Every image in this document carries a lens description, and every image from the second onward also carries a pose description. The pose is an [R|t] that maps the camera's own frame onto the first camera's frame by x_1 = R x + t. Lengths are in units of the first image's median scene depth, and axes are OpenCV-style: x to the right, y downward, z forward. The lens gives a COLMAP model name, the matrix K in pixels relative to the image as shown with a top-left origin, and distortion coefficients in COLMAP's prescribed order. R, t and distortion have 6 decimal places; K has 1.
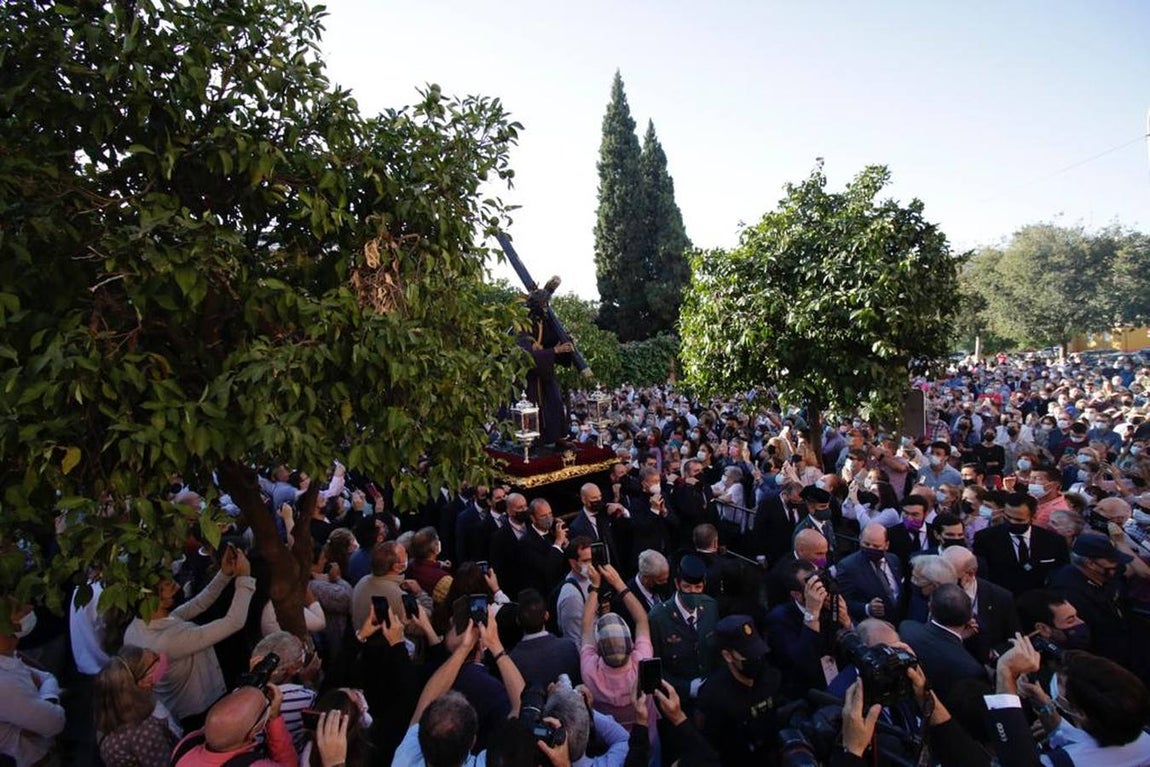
lens RADIAL K [[532.3, 0, 575.0], [0, 532.3, 383.5], [0, 0, 1]] dist [0.001764, -0.014238]
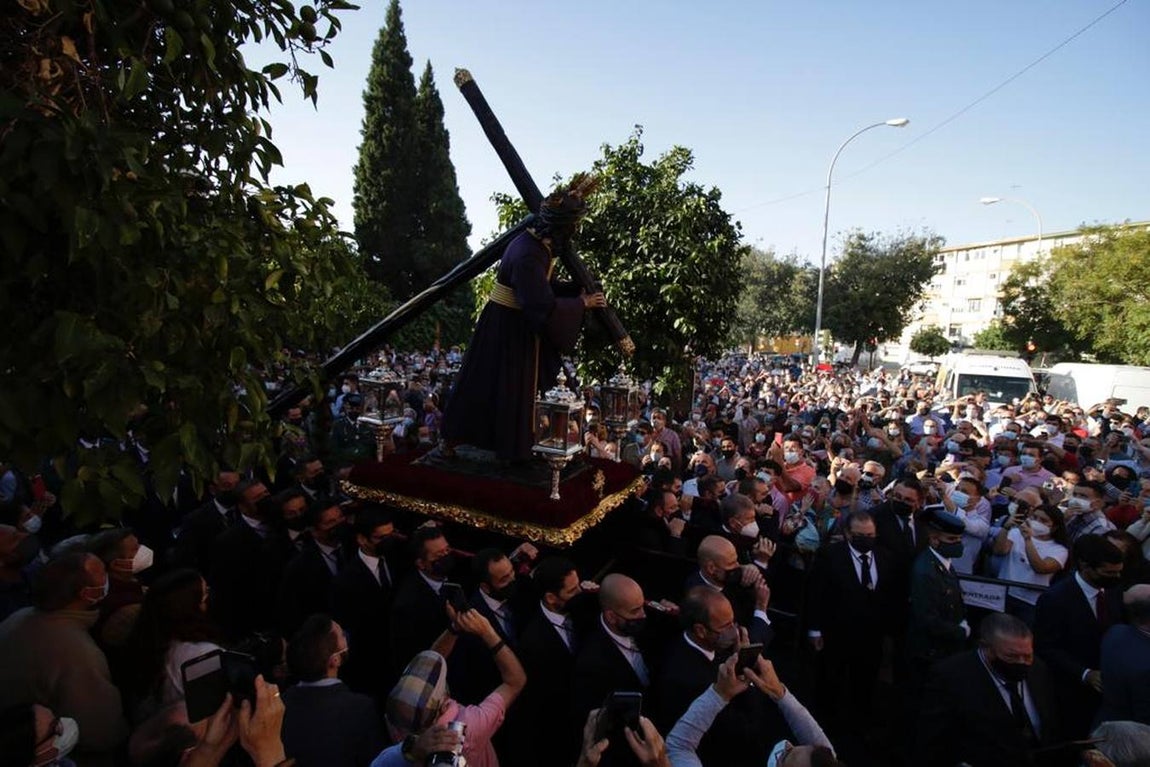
lens RADIAL K [[532.3, 0, 575.0], [0, 532.3, 383.5], [0, 0, 1]] dist [0.001764, -0.014238]
pose [[0.893232, 0.050538, 0.446746, -0.055263], [-0.073865, 0.996656, 0.034939, 0.022336], [-0.443487, -0.064207, 0.893978, 0.143277]]
